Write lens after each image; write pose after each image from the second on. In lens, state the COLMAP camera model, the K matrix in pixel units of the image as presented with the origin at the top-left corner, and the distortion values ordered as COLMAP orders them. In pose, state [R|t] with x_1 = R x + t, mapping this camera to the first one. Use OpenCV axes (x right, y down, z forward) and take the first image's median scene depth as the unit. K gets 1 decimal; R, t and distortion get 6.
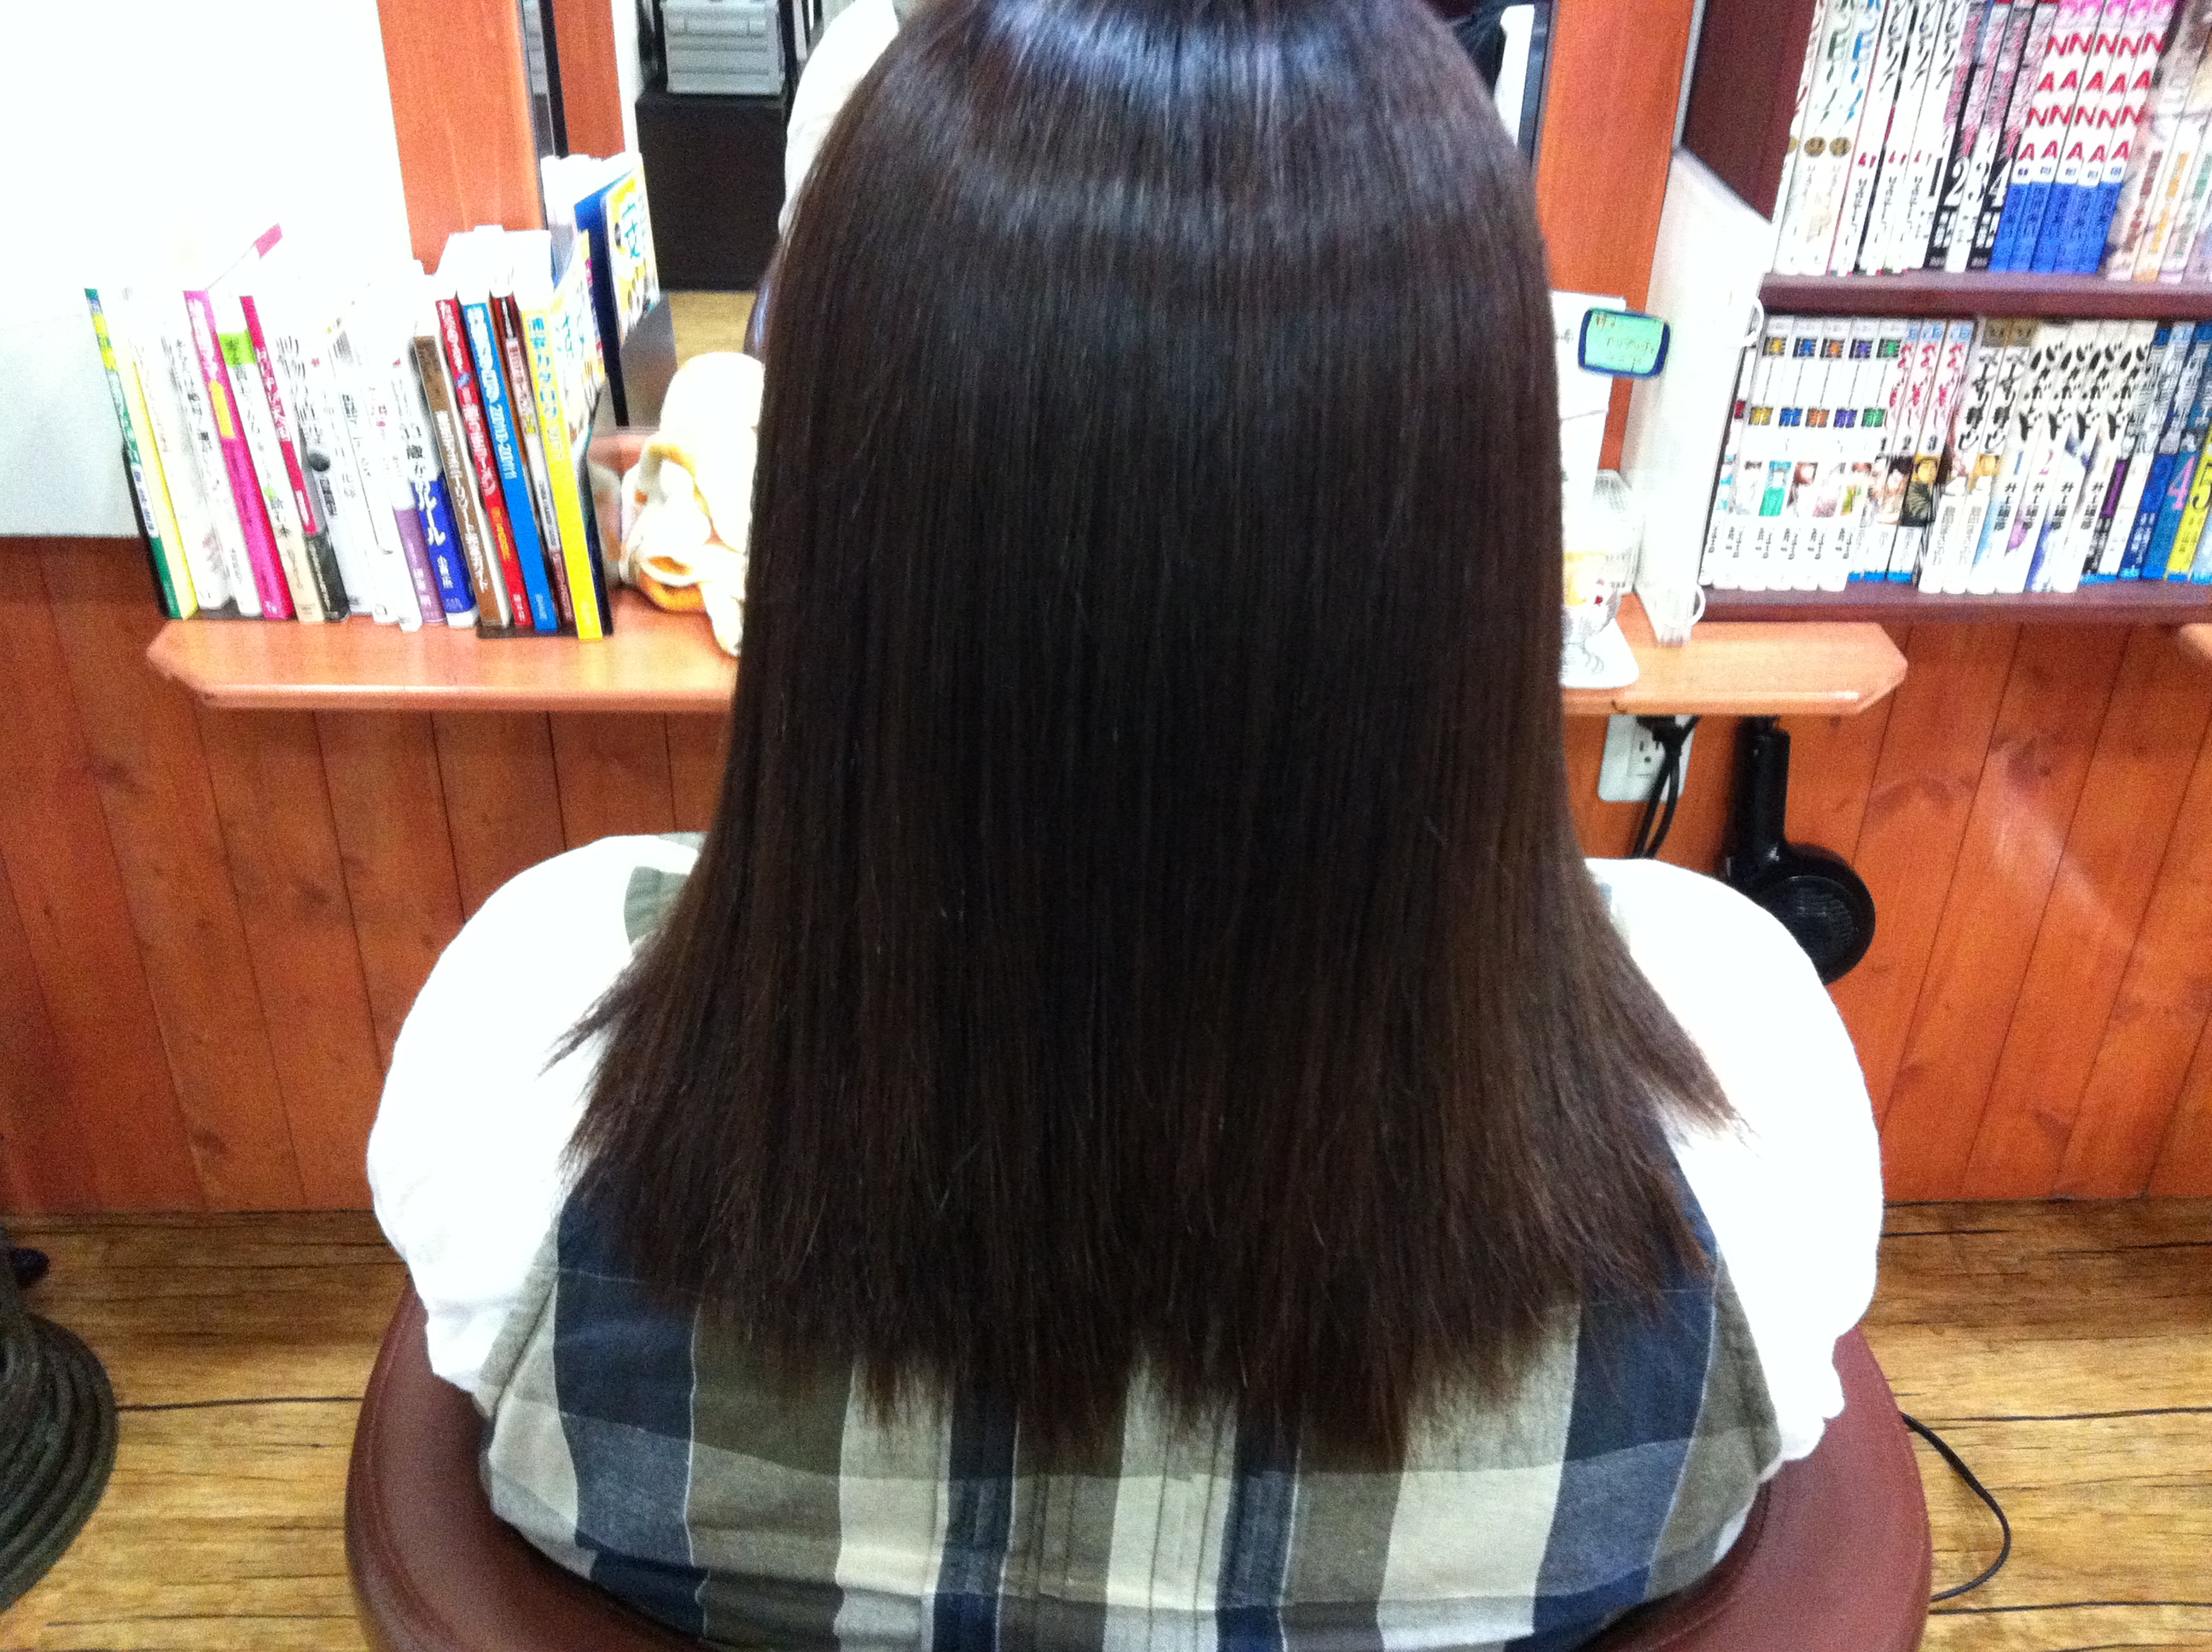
lens RADIAL K [[1896.1, 0, 1098.6], [0, 1896.1, 821.2], [0, 0, 1]] dist [0.018601, -0.016224]
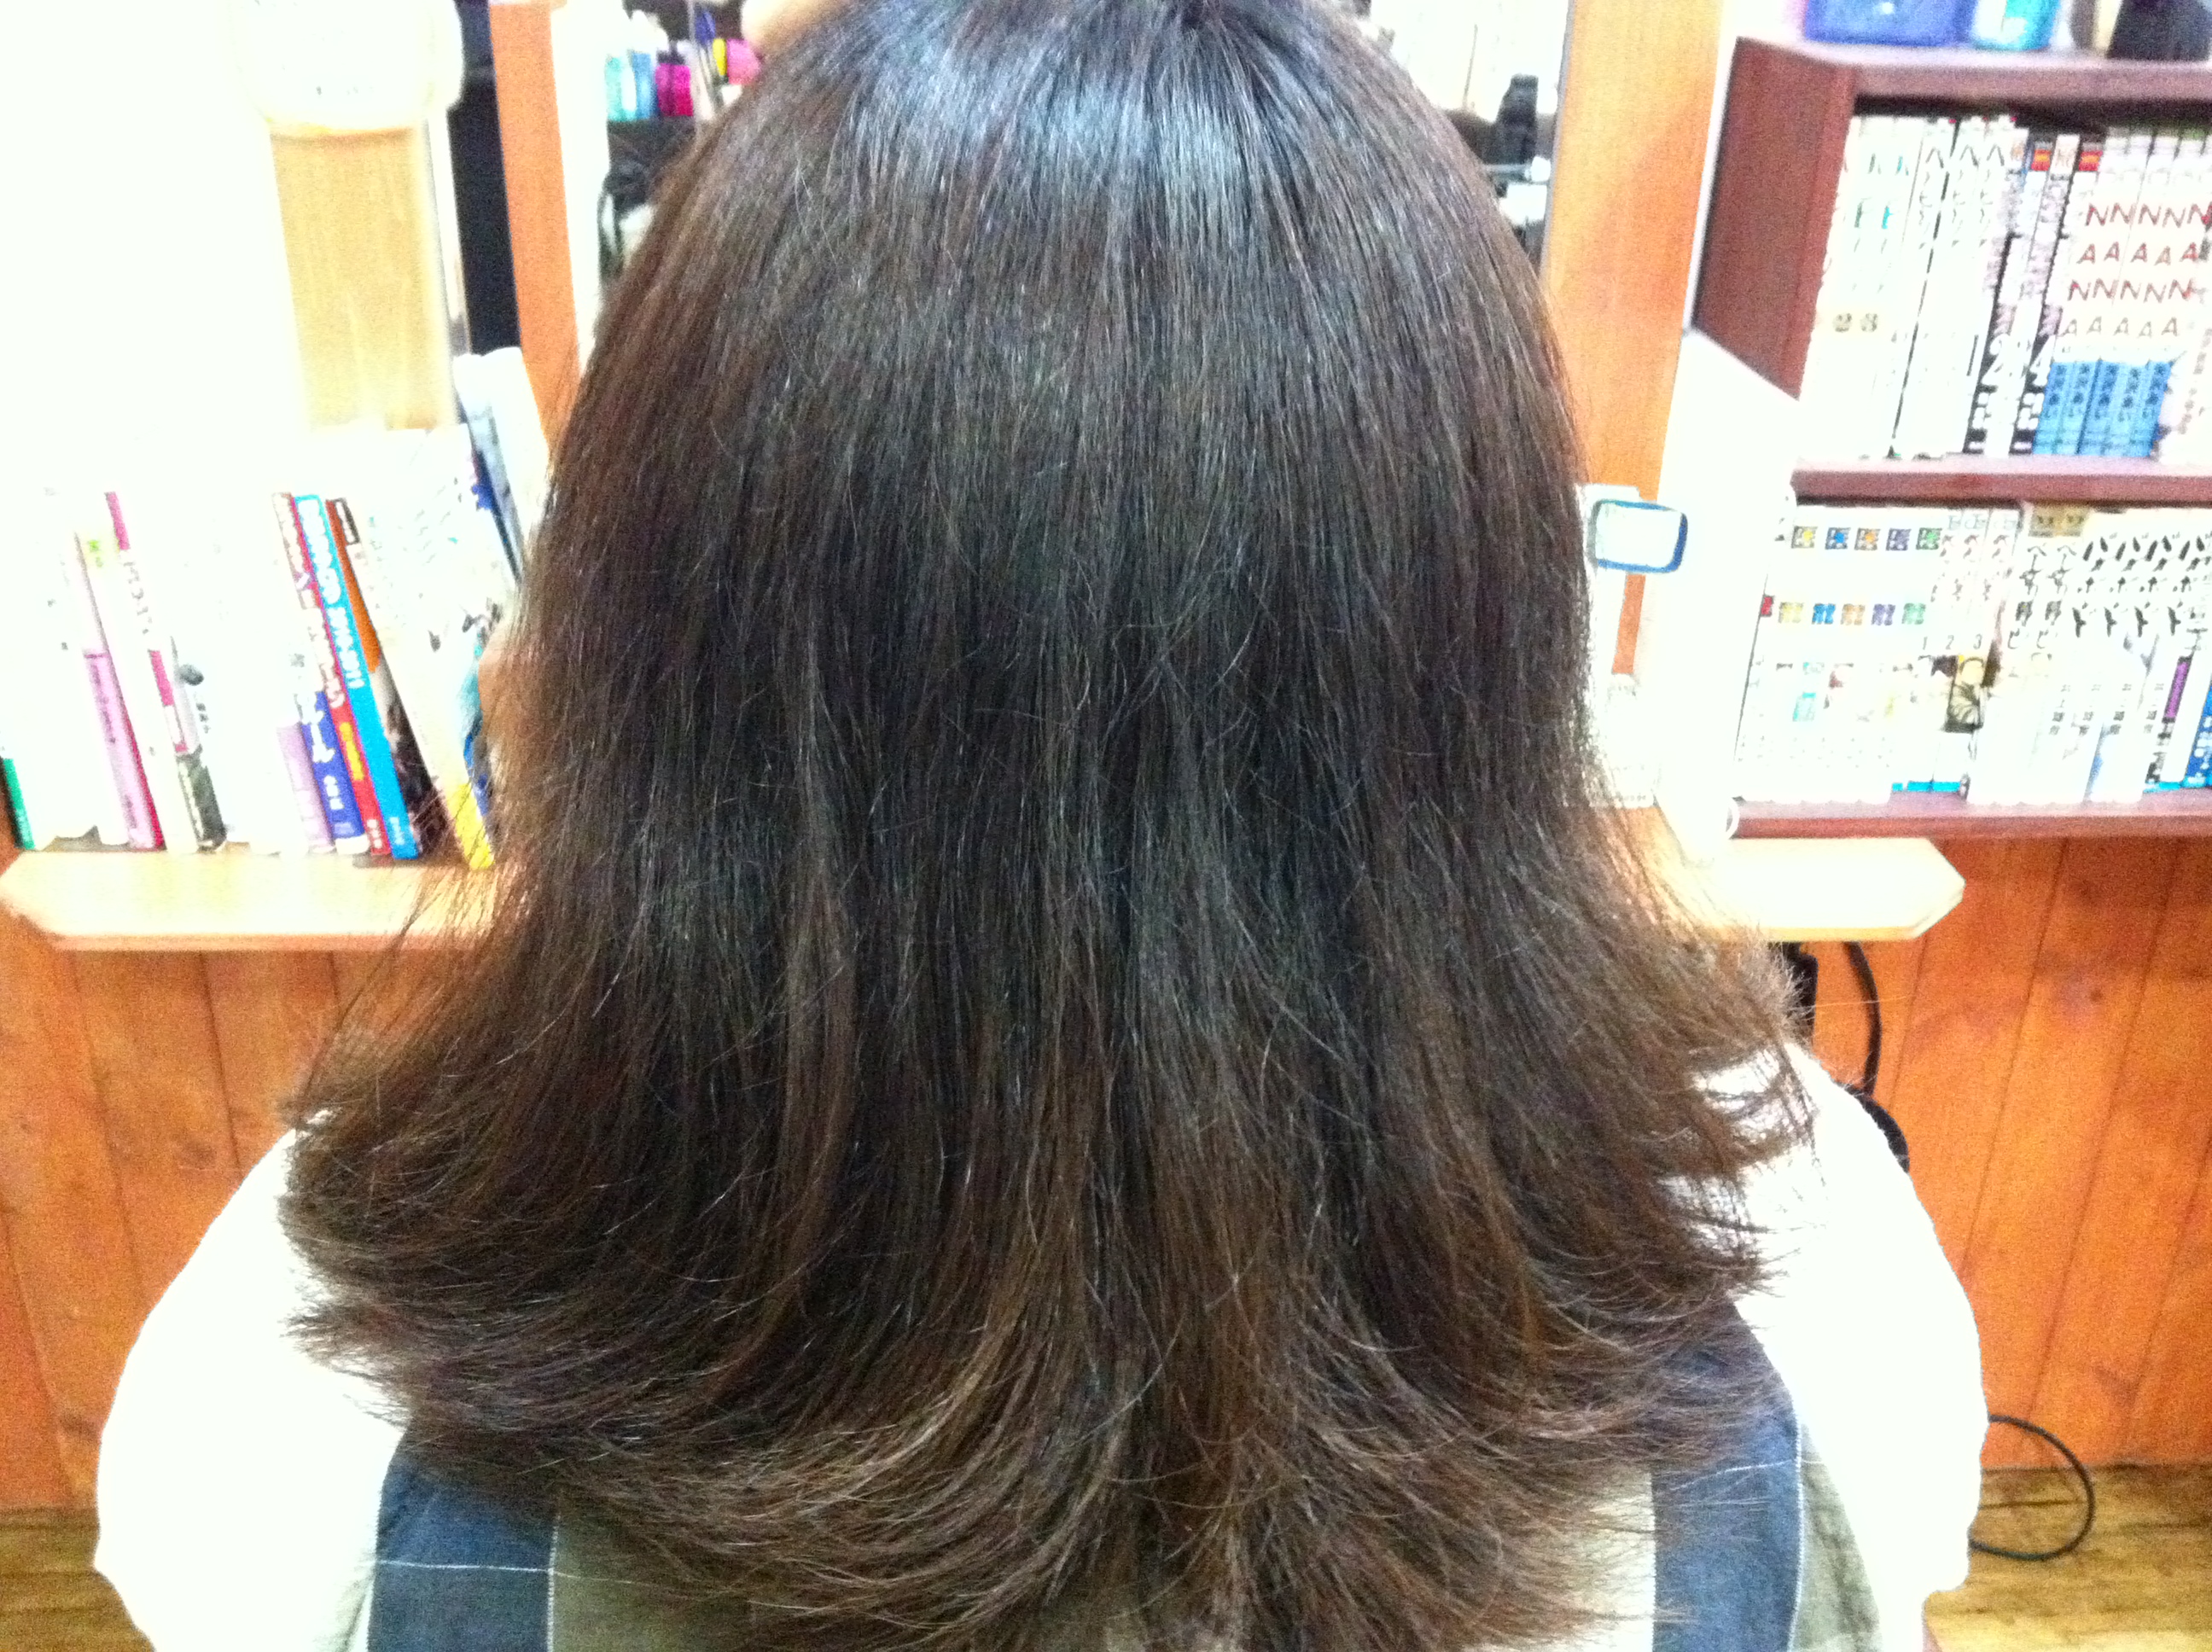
lens RADIAL K [[1896.1, 0, 1104.5], [0, 1896.1, 826.5], [0, 0, 1]] dist [0.018601, -0.016224]
pose [[0.999774, -0.008469, 0.019493, 0.001096], [0.010588, 0.993732, -0.111283, -0.013522], [-0.018429, 0.111465, 0.993598, 0.112752]]
